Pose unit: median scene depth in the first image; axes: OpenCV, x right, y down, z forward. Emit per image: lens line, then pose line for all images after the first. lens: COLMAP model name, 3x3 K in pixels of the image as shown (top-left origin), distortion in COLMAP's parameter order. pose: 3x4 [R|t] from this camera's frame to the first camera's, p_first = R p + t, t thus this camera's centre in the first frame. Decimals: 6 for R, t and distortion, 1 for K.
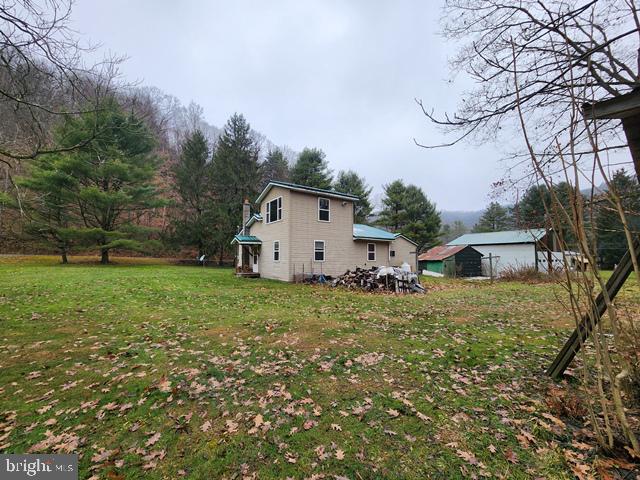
lens RADIAL K [[258.6, 0, 320.0], [0, 258.6, 240.0], [0, 0, 1]] dist [-0.000698, -0.000008]
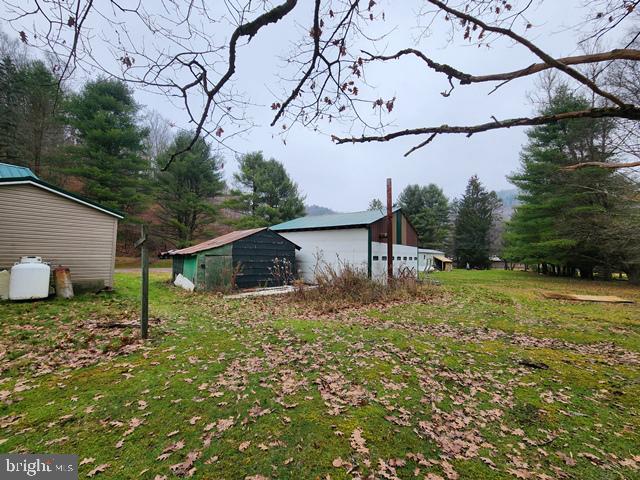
lens RADIAL K [[258.6, 0, 320.0], [0, 258.6, 240.0], [0, 0, 1]] dist [-0.000698, -0.000008]
pose [[0.939726, 0.040322, 0.339542, 0.549596], [-0.044721, 0.998986, 0.005136, 0.041887], [-0.338991, -0.020010, 0.940577, 0.519147]]
